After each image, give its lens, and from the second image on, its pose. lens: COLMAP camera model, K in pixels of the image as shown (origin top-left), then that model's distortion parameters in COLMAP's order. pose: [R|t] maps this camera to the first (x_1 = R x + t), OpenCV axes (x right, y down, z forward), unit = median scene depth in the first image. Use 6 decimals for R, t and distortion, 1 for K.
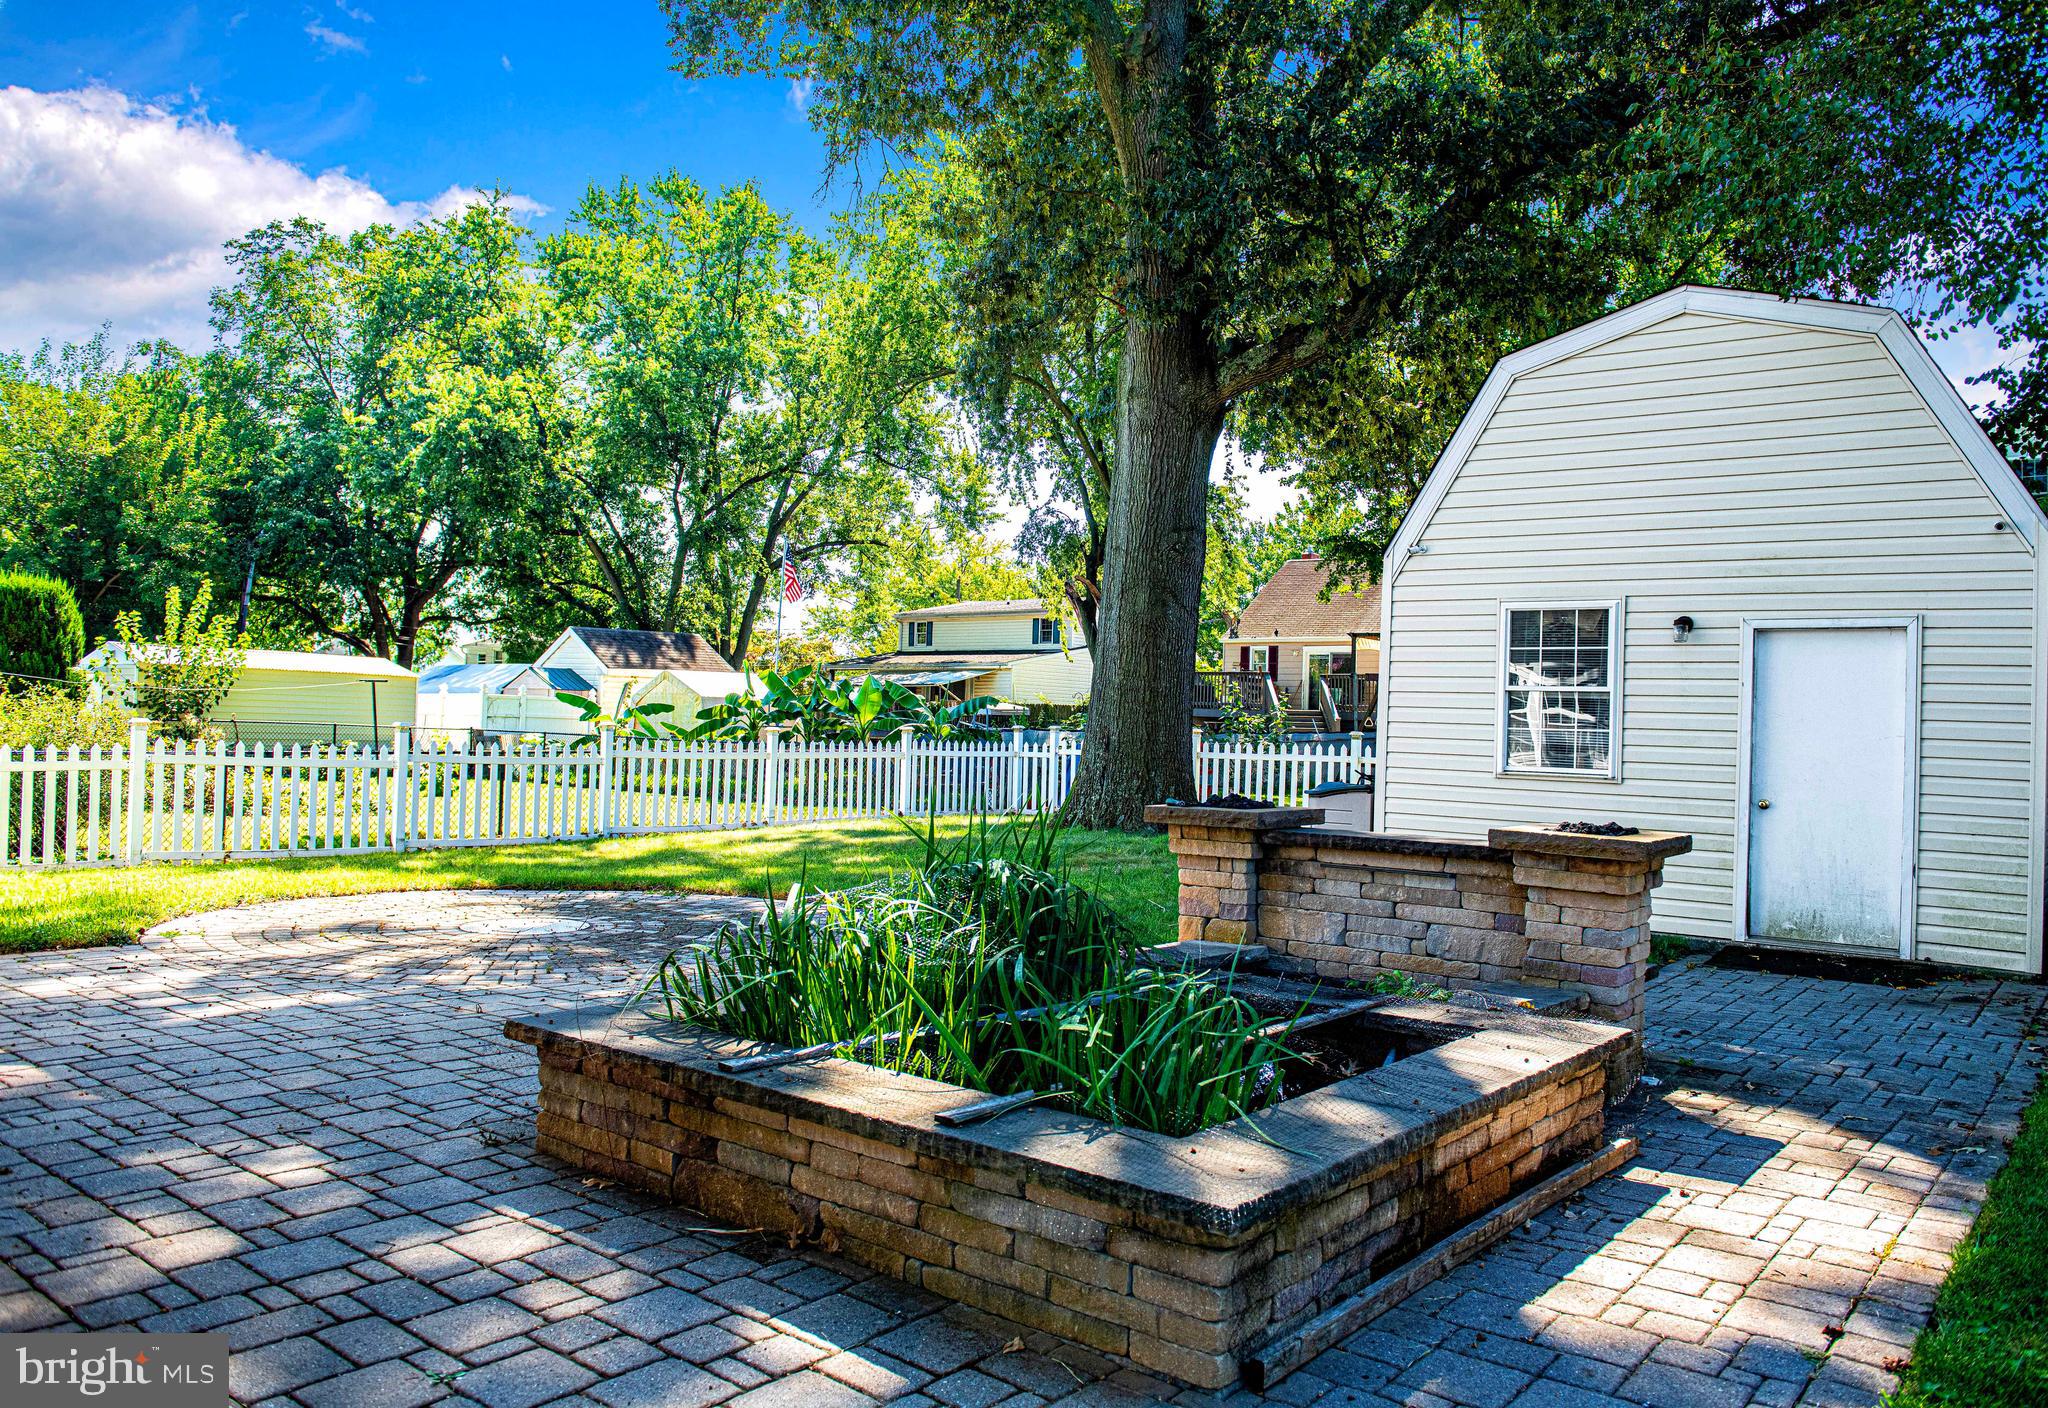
lens RADIAL K [[1524.1, 0, 1034.1], [0, 1524.1, 702.1], [0, 0, 1]] dist [-0.057214, 0.006226]
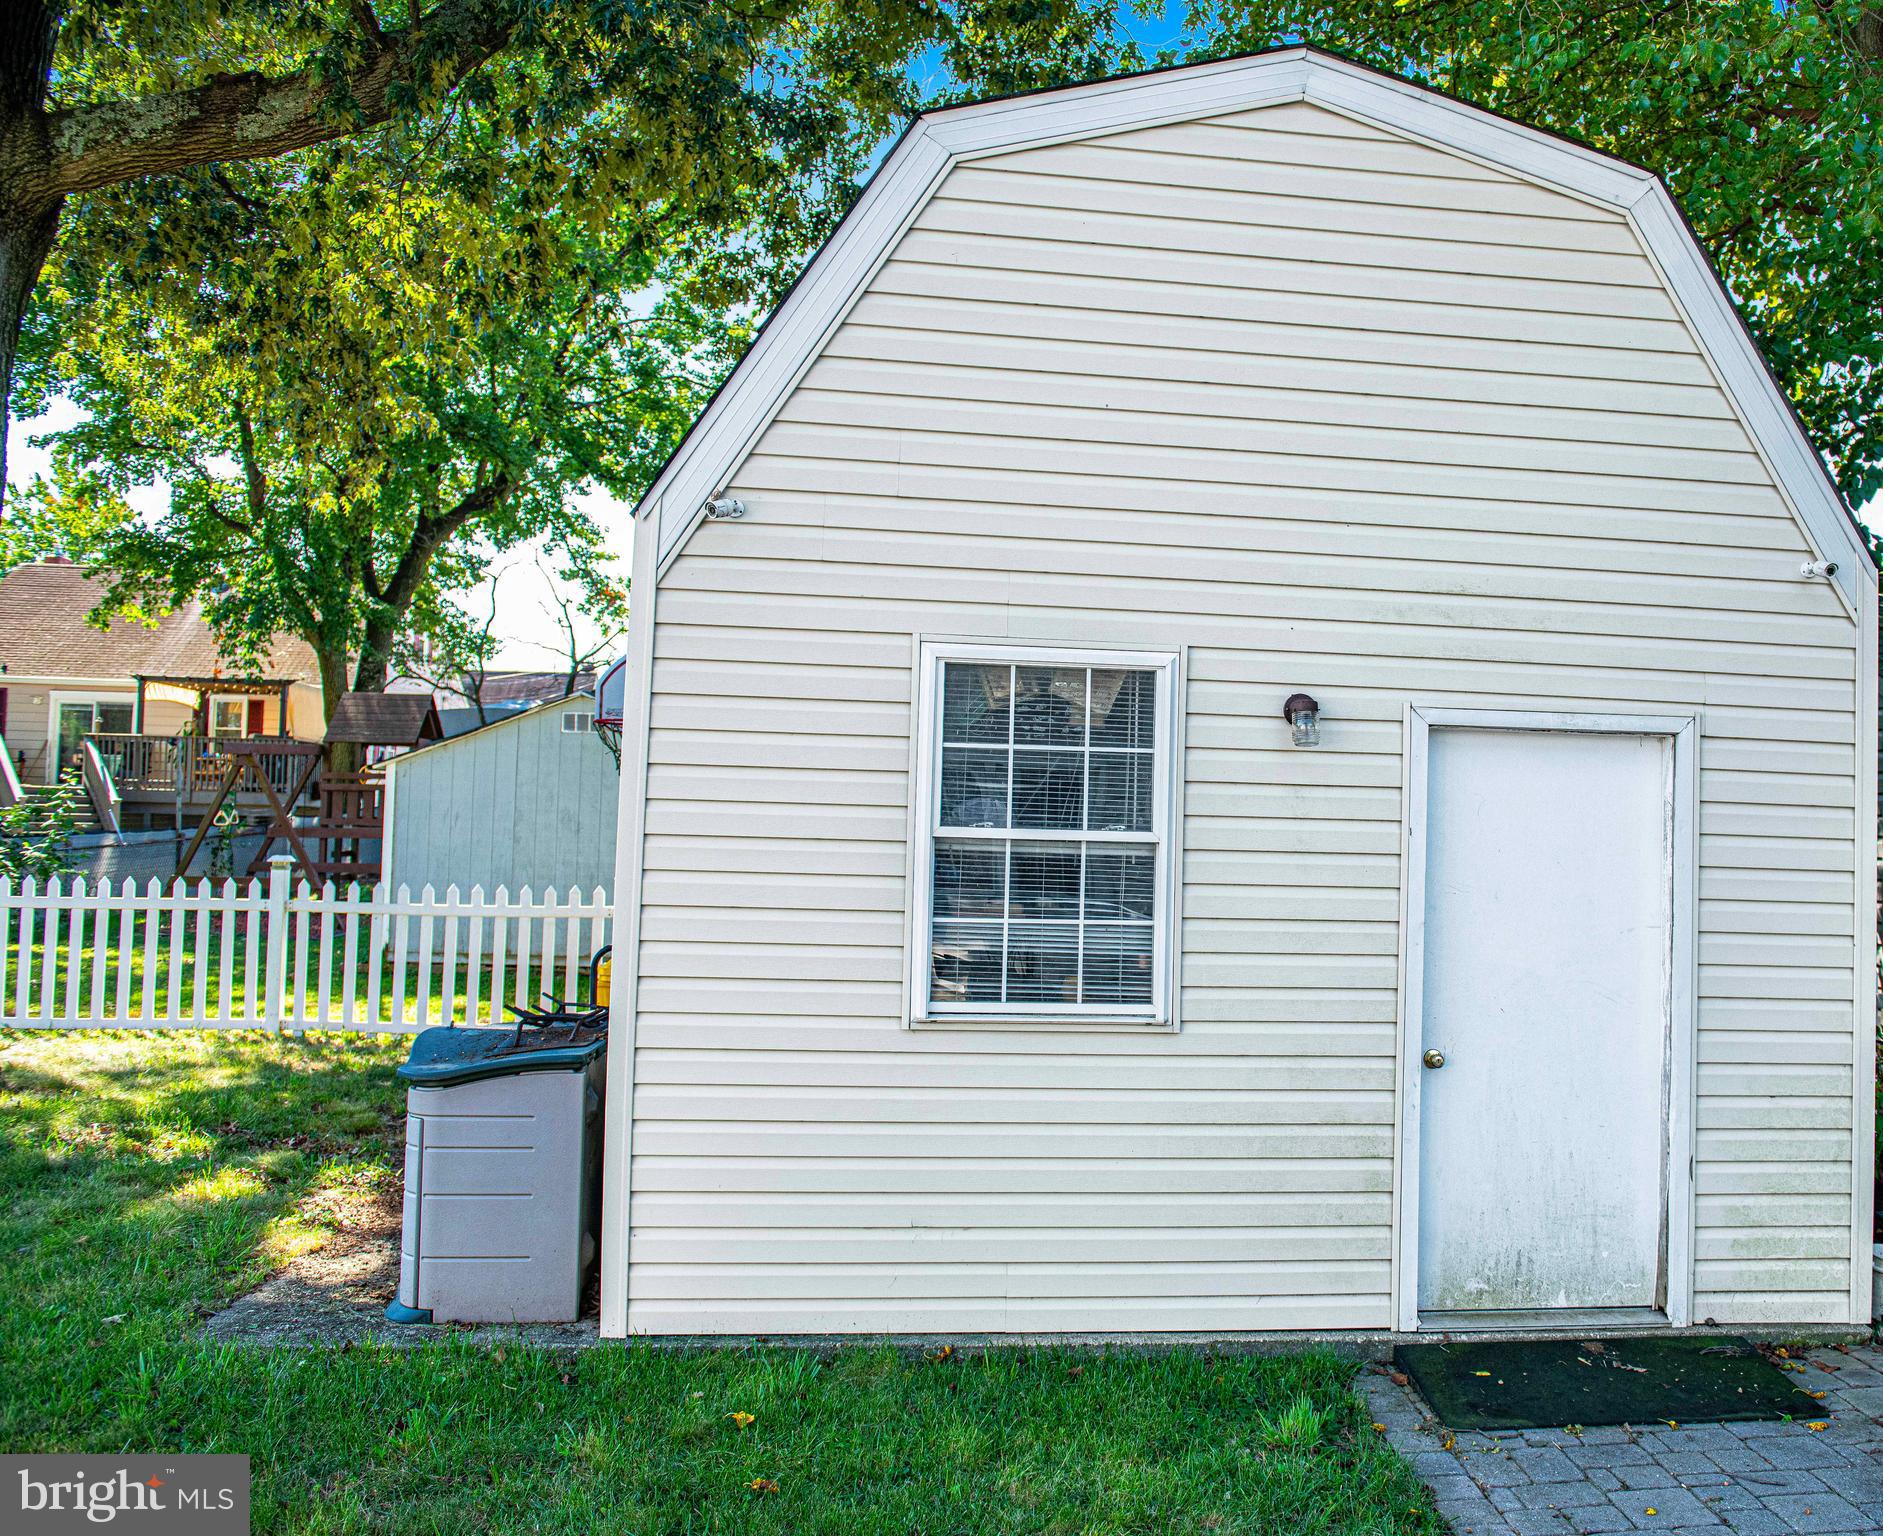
lens RADIAL K [[1479.5, 0, 946.8], [0, 1479.5, 755.8], [0, 0, 1]] dist [-0.048609, 0.000221]
pose [[0.705264, 0.015310, 0.708779, -0.000234], [-0.016776, 0.999847, -0.004904, -0.012725], [-0.708746, -0.008432, 0.705413, 0.293380]]
